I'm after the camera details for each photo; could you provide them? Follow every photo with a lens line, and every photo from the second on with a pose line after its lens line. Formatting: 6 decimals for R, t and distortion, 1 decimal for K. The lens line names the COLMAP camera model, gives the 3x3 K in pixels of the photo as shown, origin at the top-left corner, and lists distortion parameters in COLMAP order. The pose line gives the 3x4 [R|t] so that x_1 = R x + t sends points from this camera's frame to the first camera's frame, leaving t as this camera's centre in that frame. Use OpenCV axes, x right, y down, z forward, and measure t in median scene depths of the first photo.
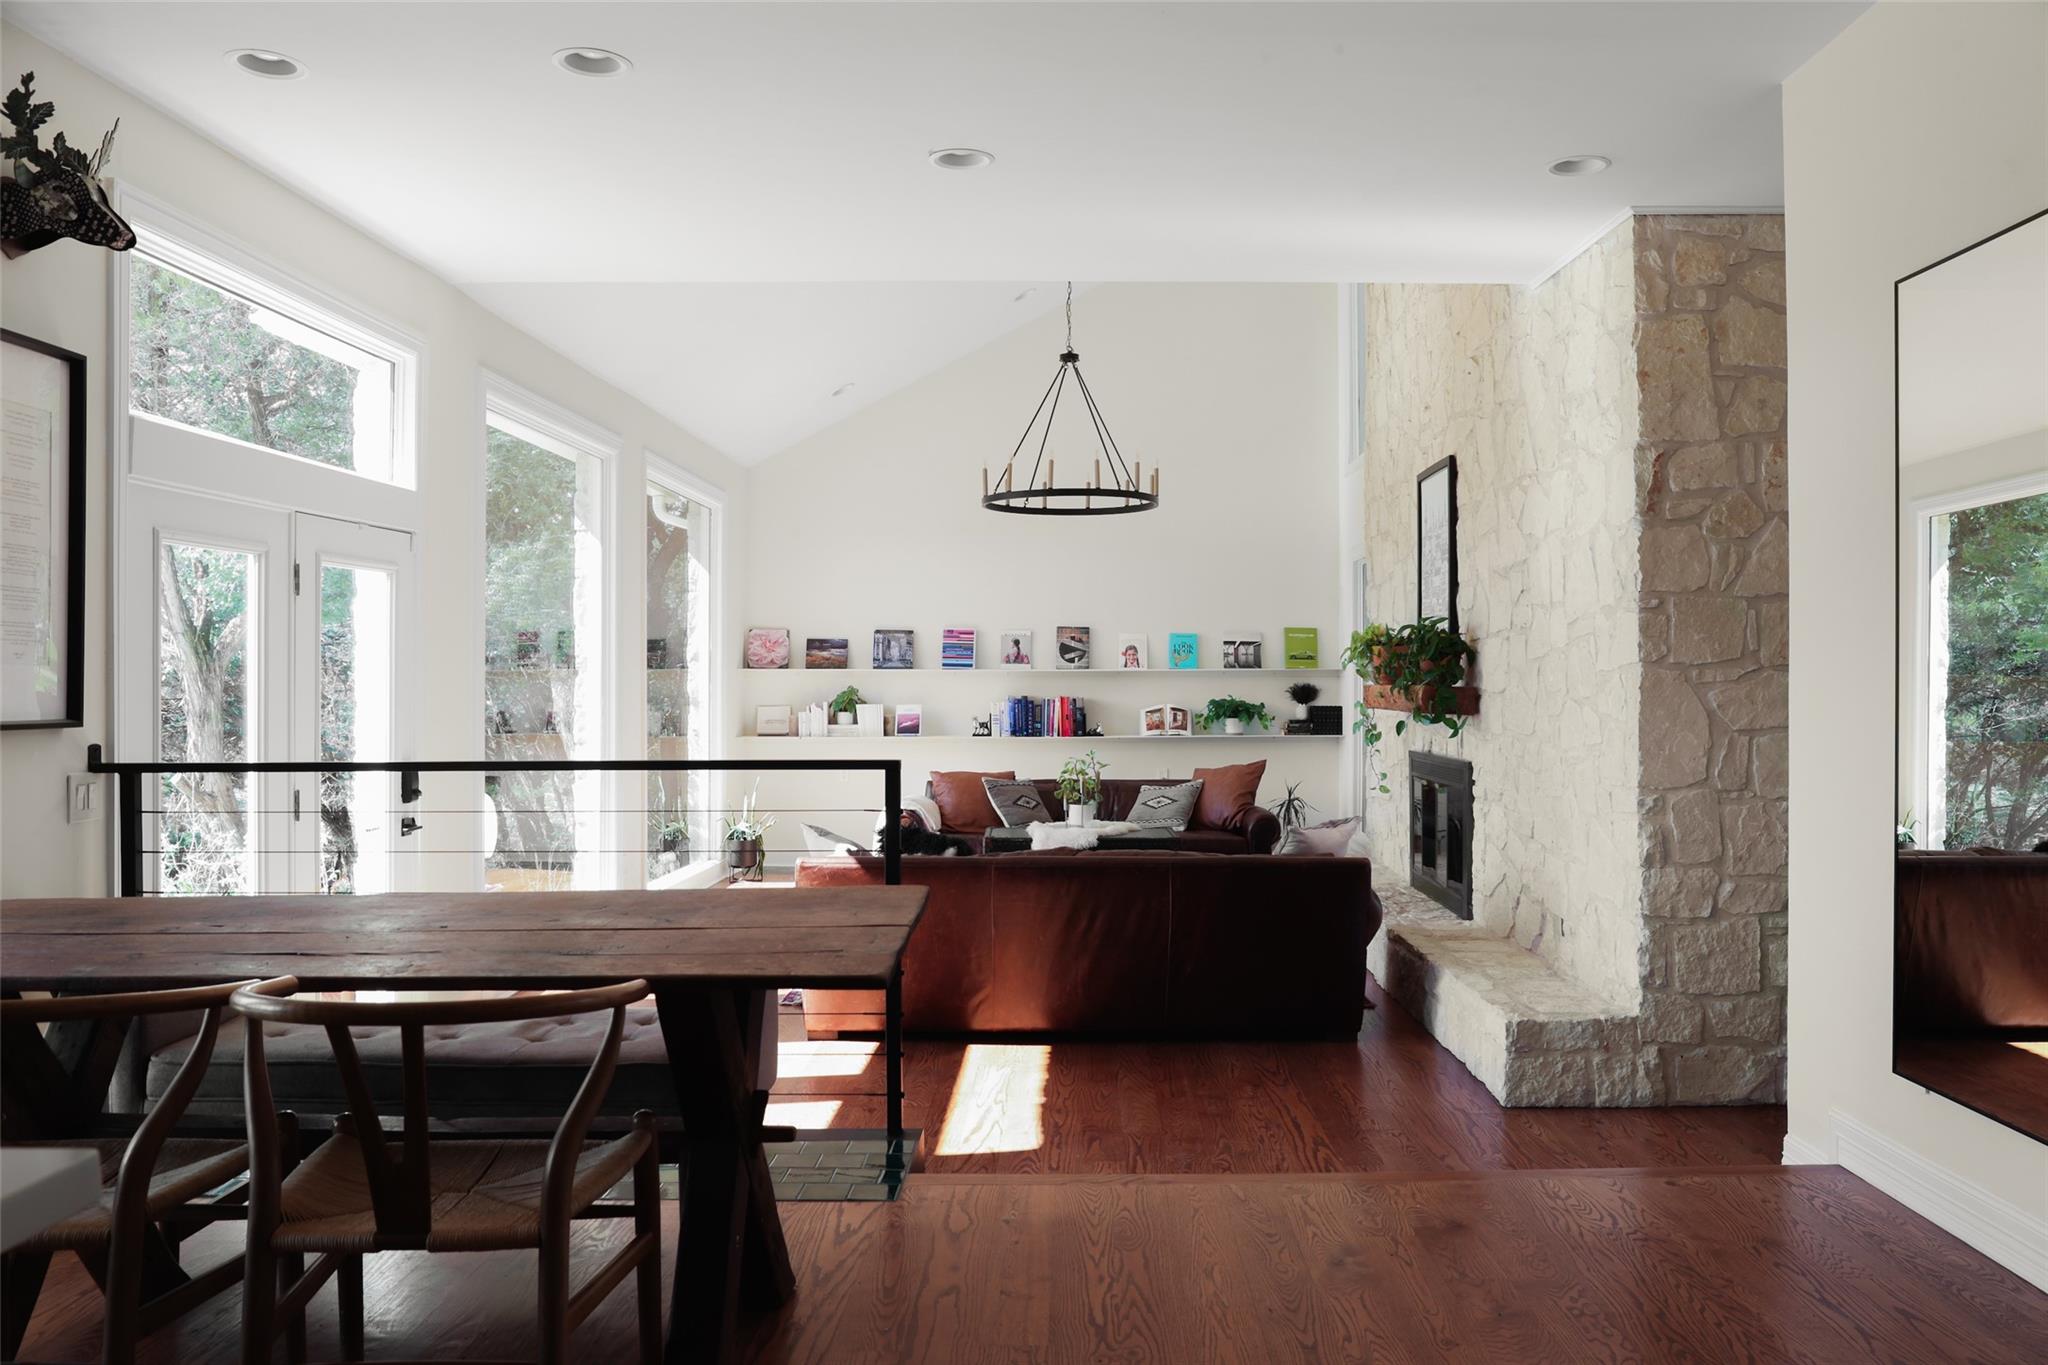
lens RADIAL K [[1540.6, 0, 1078.8], [0, 1540.6, 679.8], [0, 0, 1]] dist [-0.080770, 0.062359]
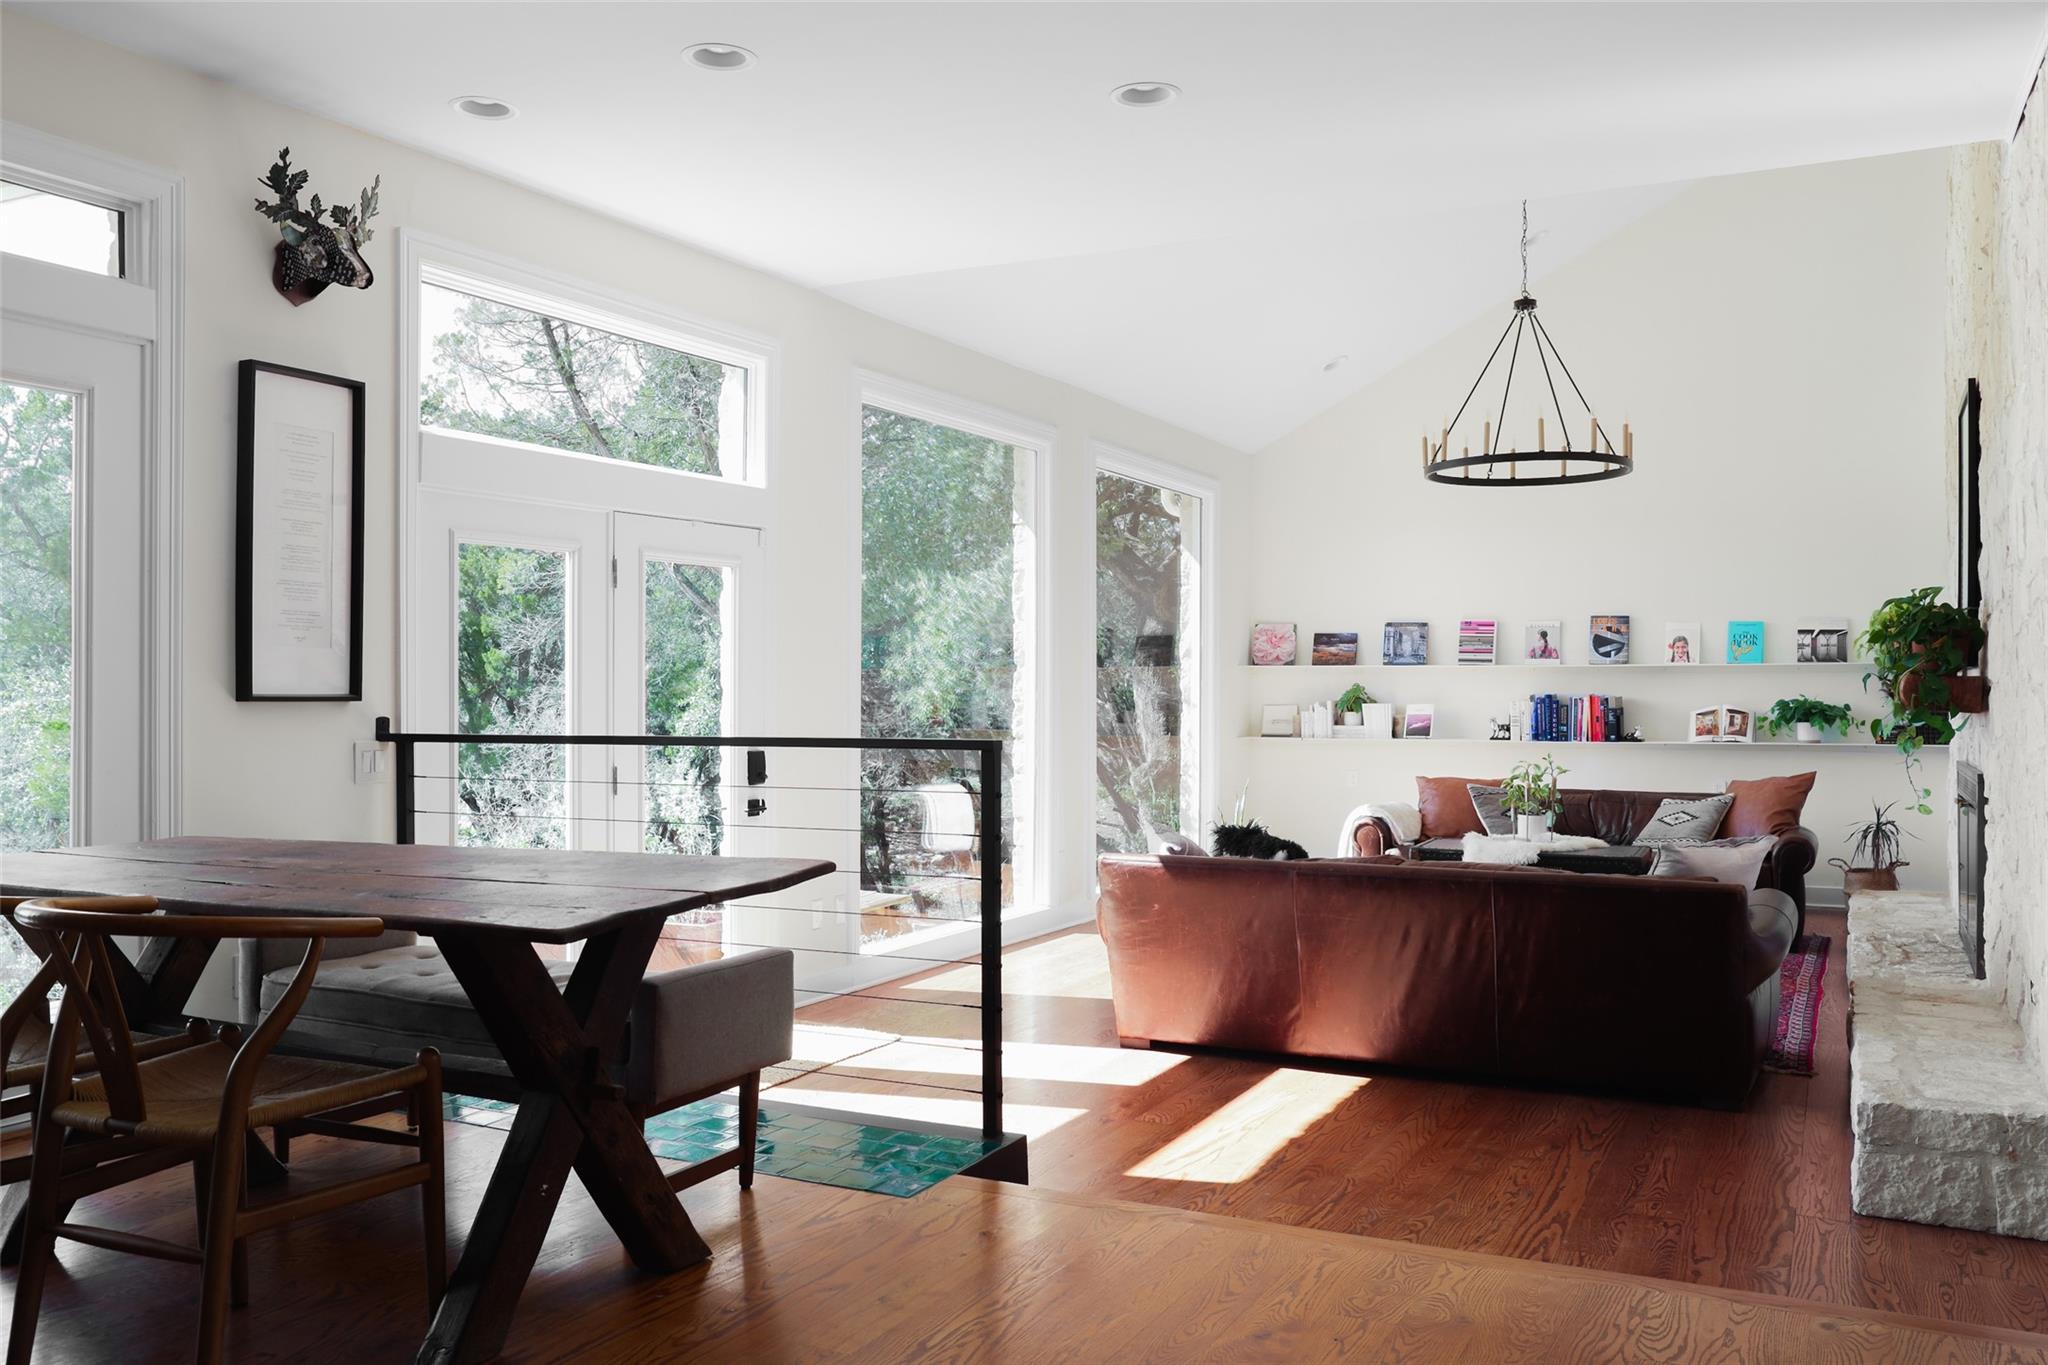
lens RADIAL K [[1635.3, 0, 1036.5], [0, 1635.3, 686.3], [0, 0, 1]] dist [-0.079117, 0.090692]
pose [[0.892408, 0.000725, -0.451230, 0.166077], [-0.001276, 0.999999, -0.000918, 0.009234], [0.451228, 0.001395, 0.892407, 0.052971]]
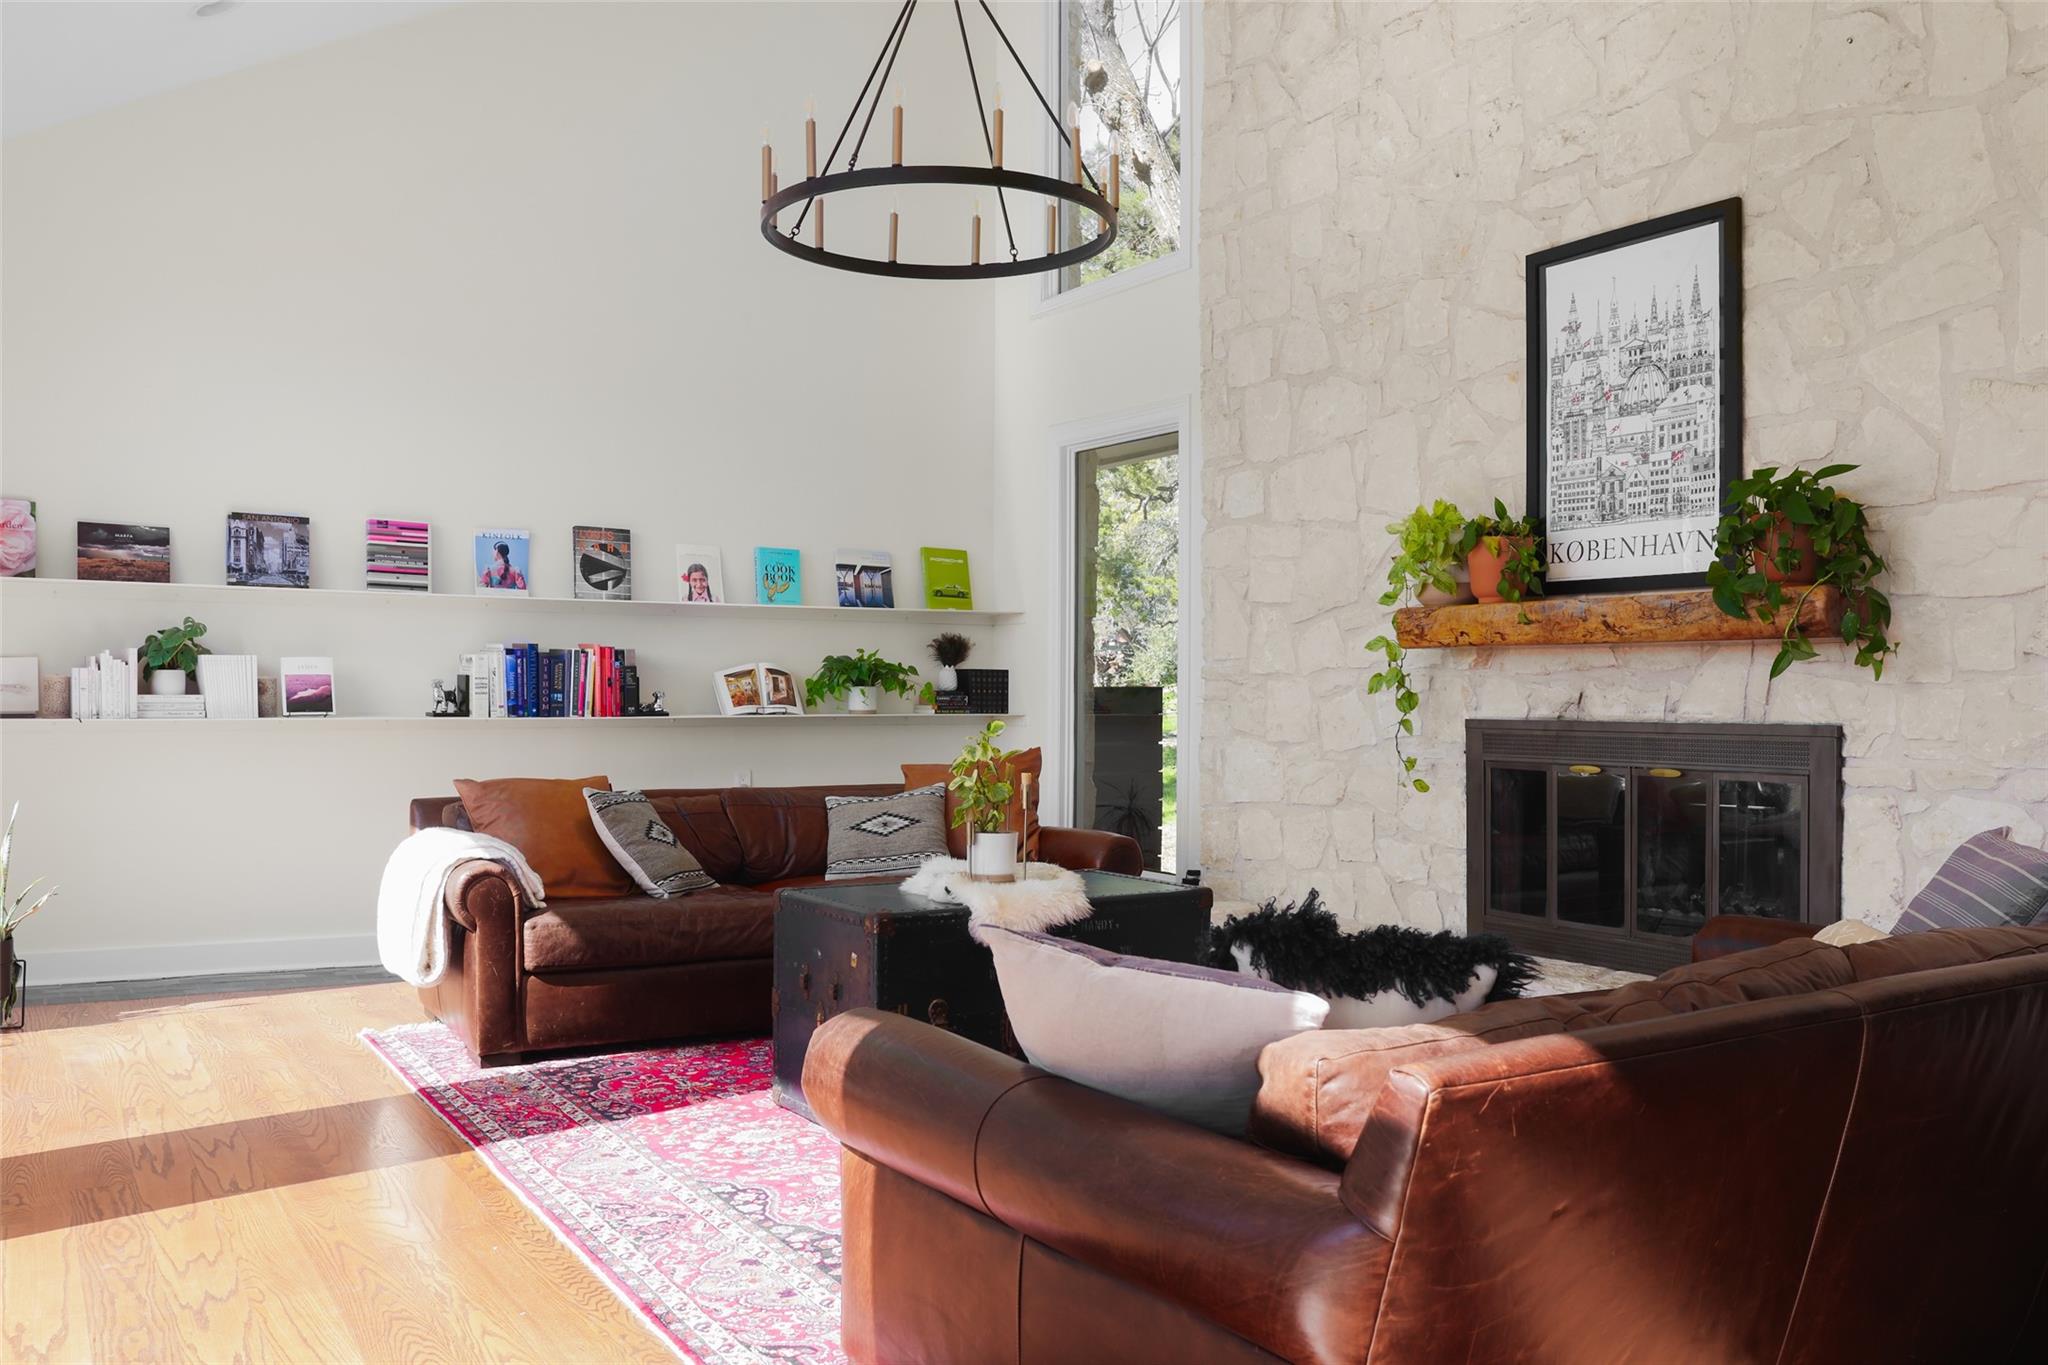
lens RADIAL K [[1635.3, 0, 1008.3], [0, 1635.3, 680.4], [0, 0, 1]] dist [-0.079117, 0.090692]
pose [[0.847093, 0.008914, 0.531370, -0.273666], [-0.005949, 0.999956, -0.007291, 0.036566], [-0.531412, 0.003015, 0.847108, 0.555970]]
